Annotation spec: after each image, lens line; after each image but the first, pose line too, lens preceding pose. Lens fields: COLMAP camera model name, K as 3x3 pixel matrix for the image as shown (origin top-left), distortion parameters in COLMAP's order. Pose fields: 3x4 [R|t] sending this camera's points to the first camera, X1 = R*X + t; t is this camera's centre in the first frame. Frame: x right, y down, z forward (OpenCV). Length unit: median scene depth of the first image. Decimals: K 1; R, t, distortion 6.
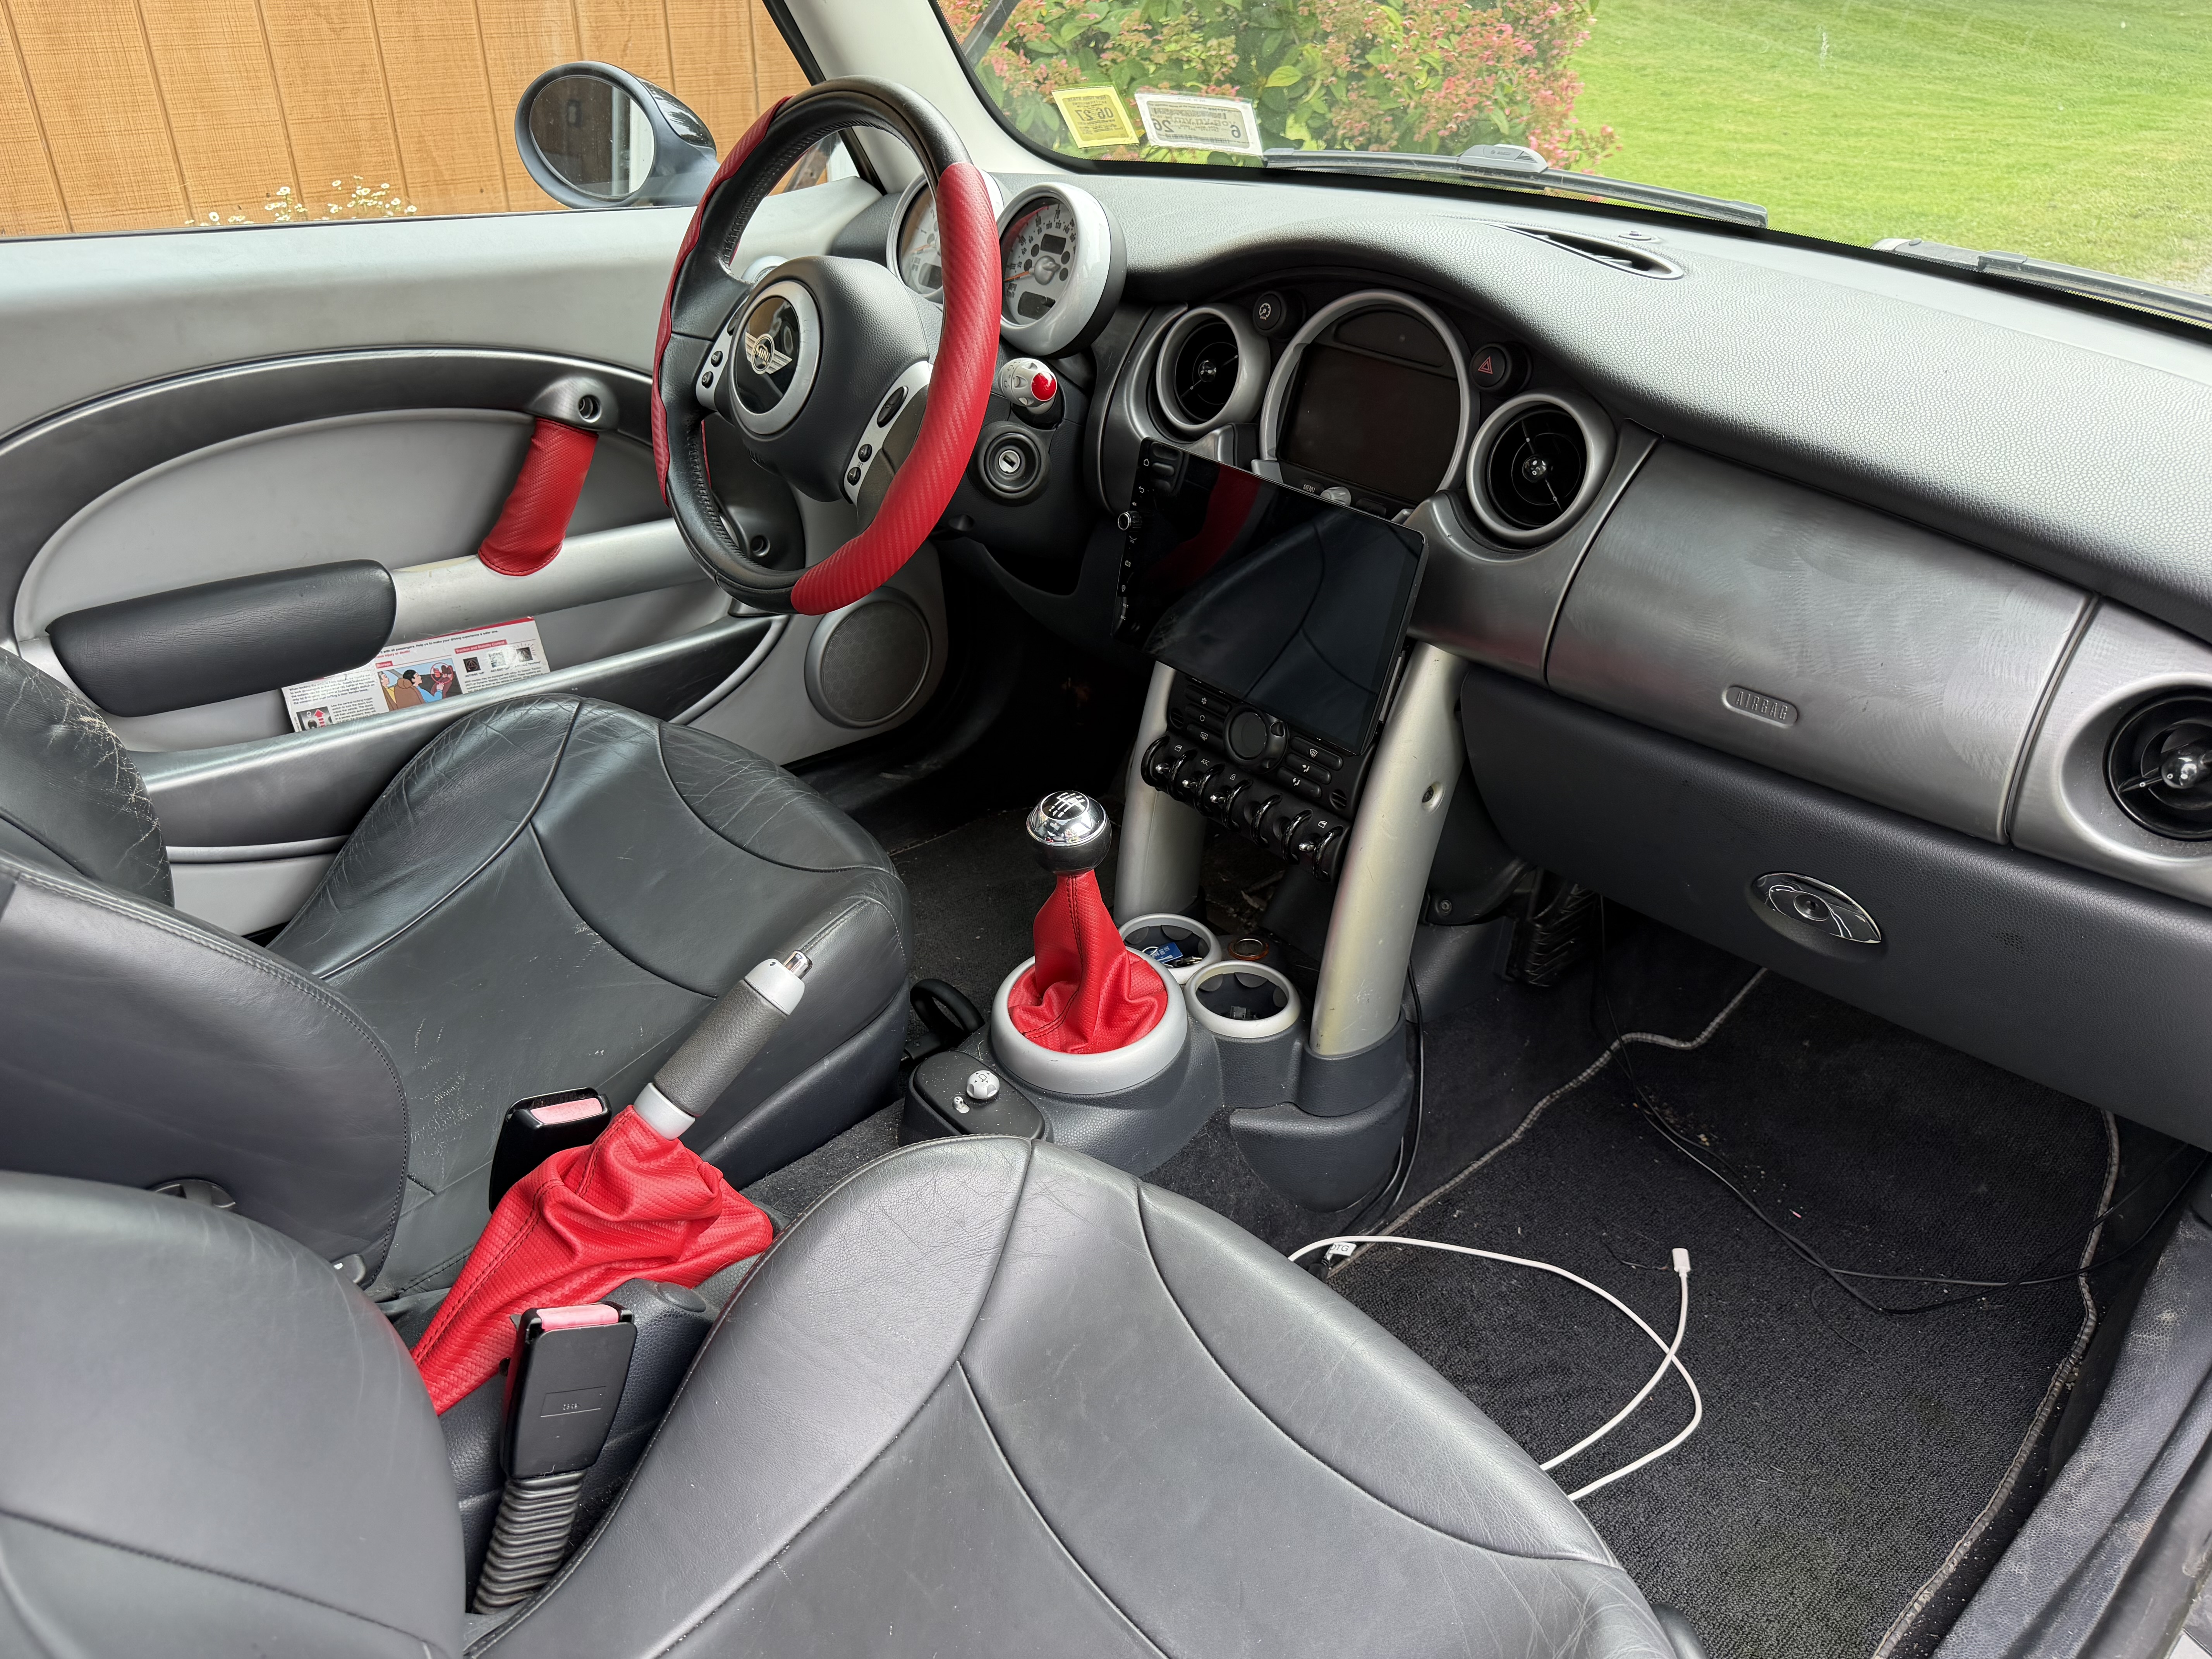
lens RADIAL K [[1559.6, 0, 1109.7], [0, 1559.6, 829.5], [0, 0, 1]] dist [-0.007883, -0.004738]
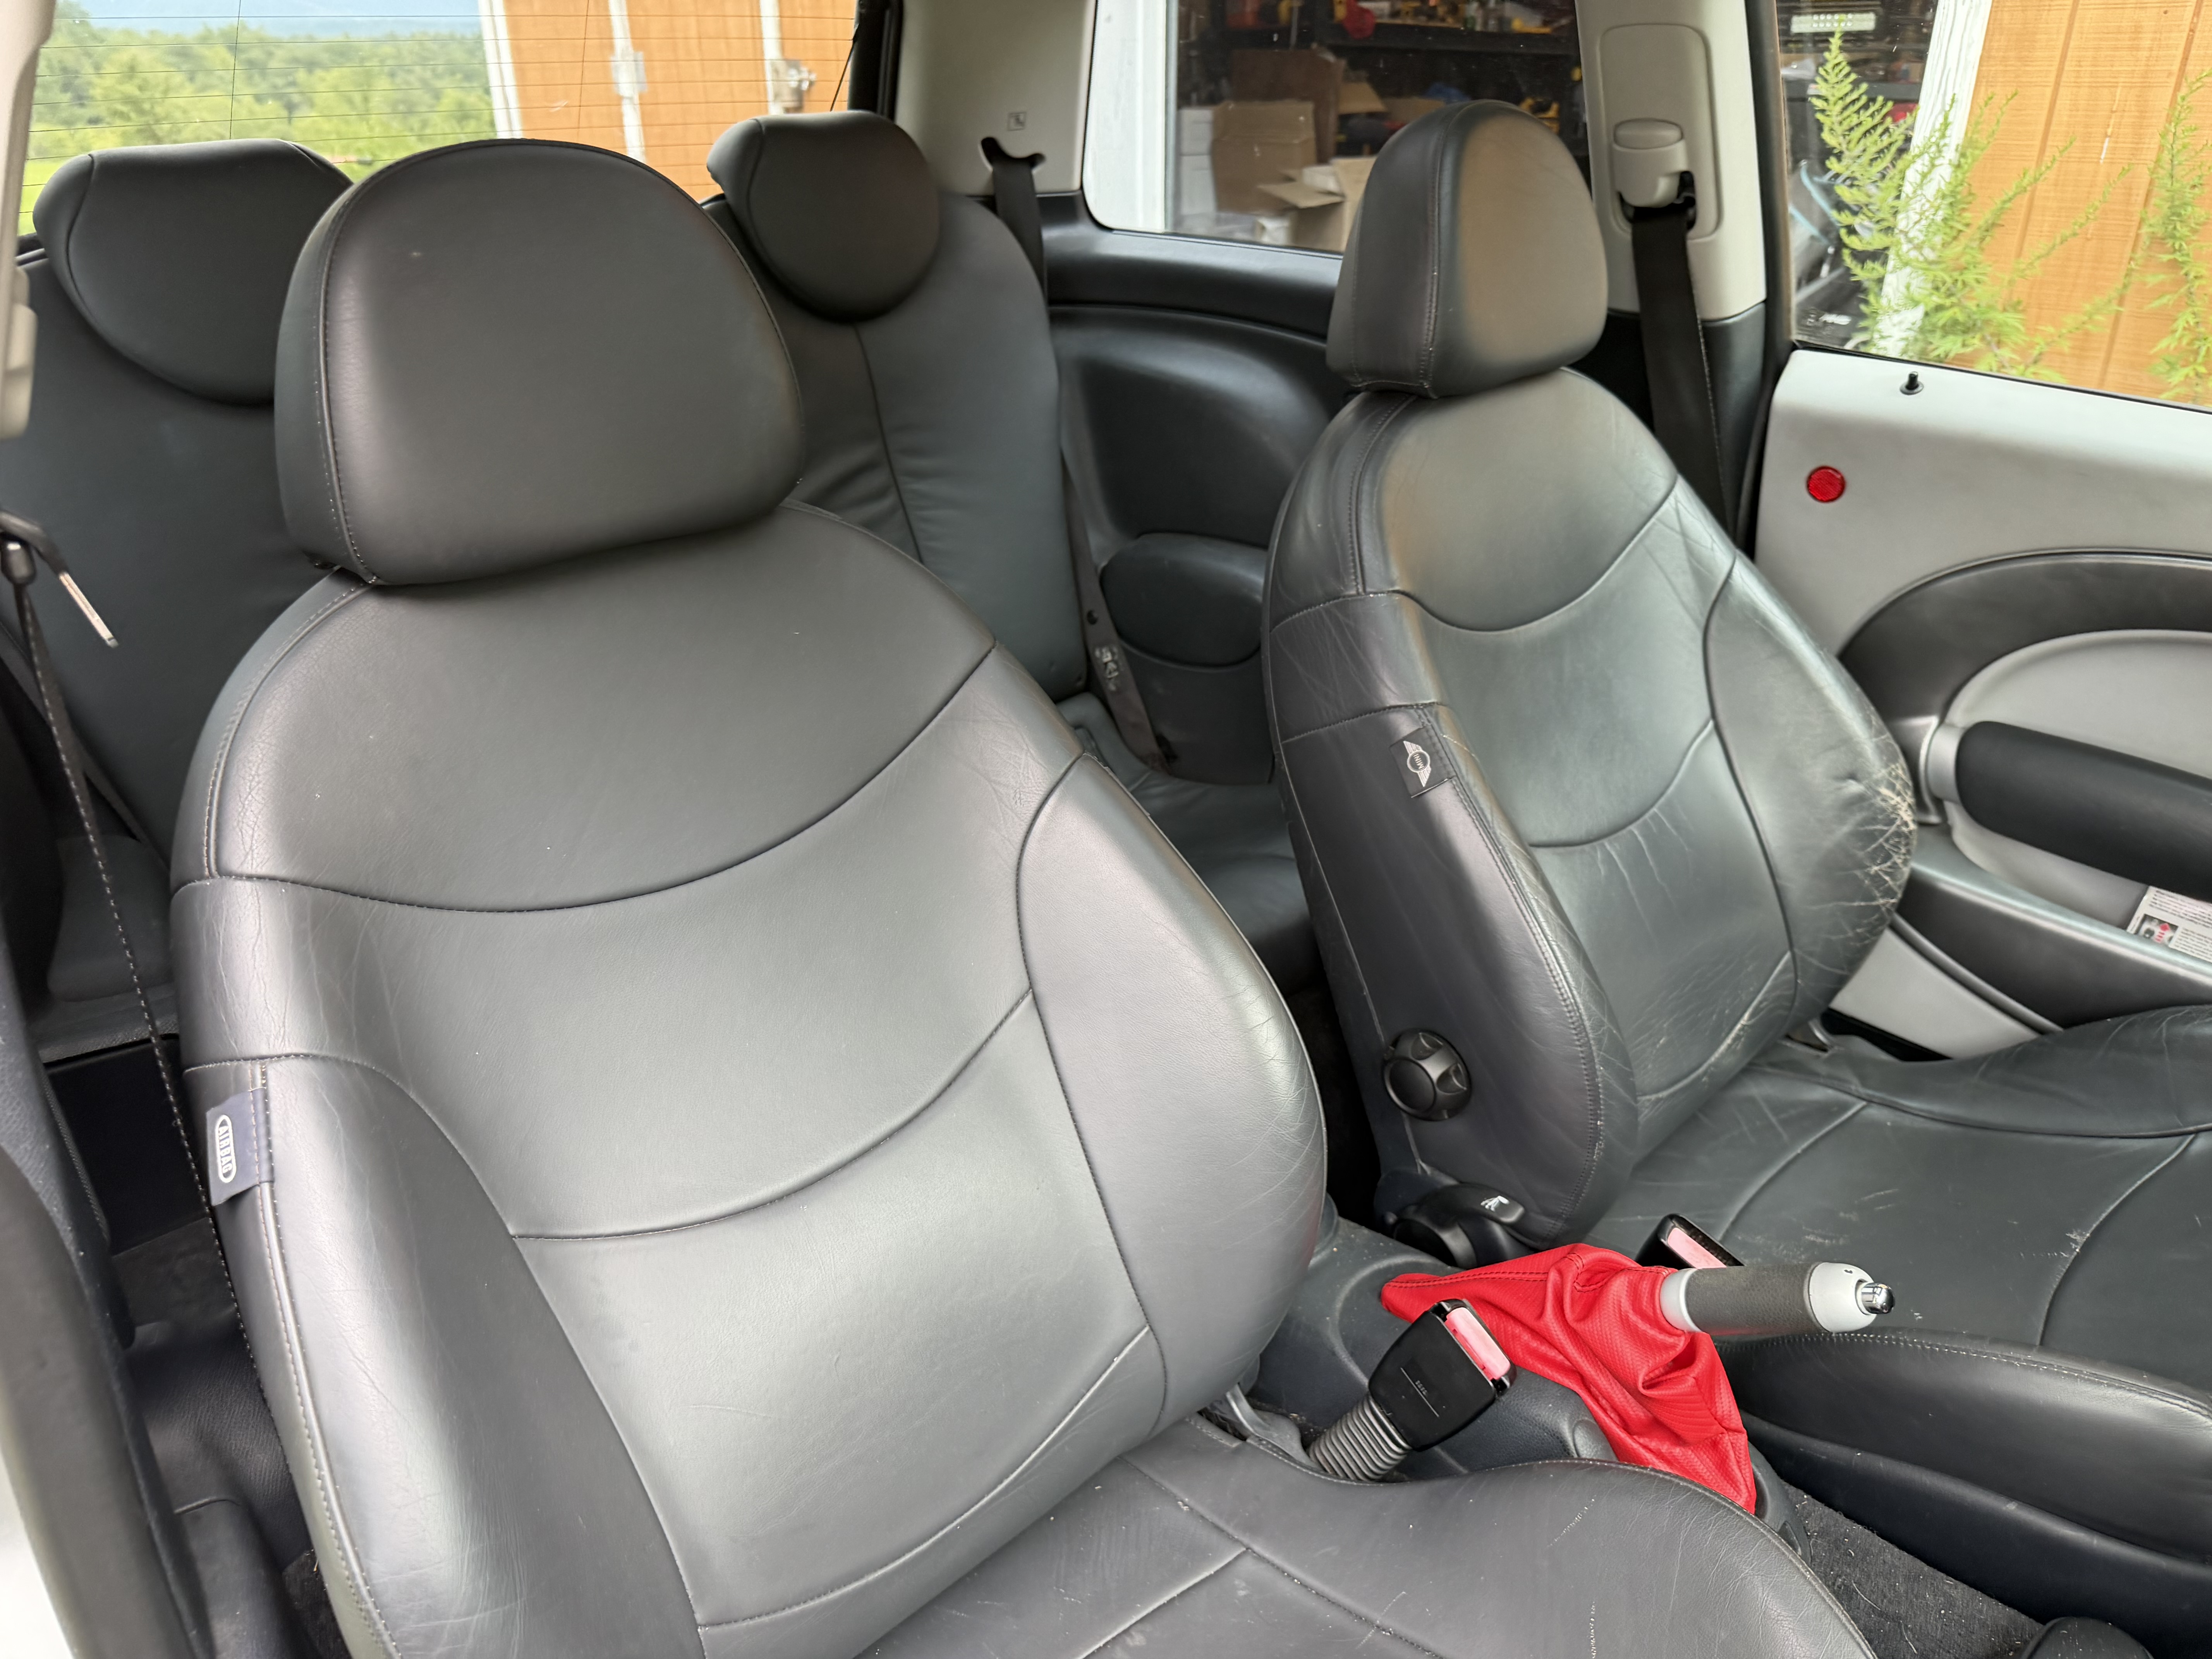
lens RADIAL K [[1559.6, 0, 1108.4], [0, 1559.6, 828.4], [0, 0, 1]] dist [-0.007883, -0.004738]
pose [[0.032827, 0.411520, -0.910809, 0.308801], [-0.491928, 0.799927, 0.343691, -0.138627], [0.870017, 0.436770, 0.228698, 0.228906]]
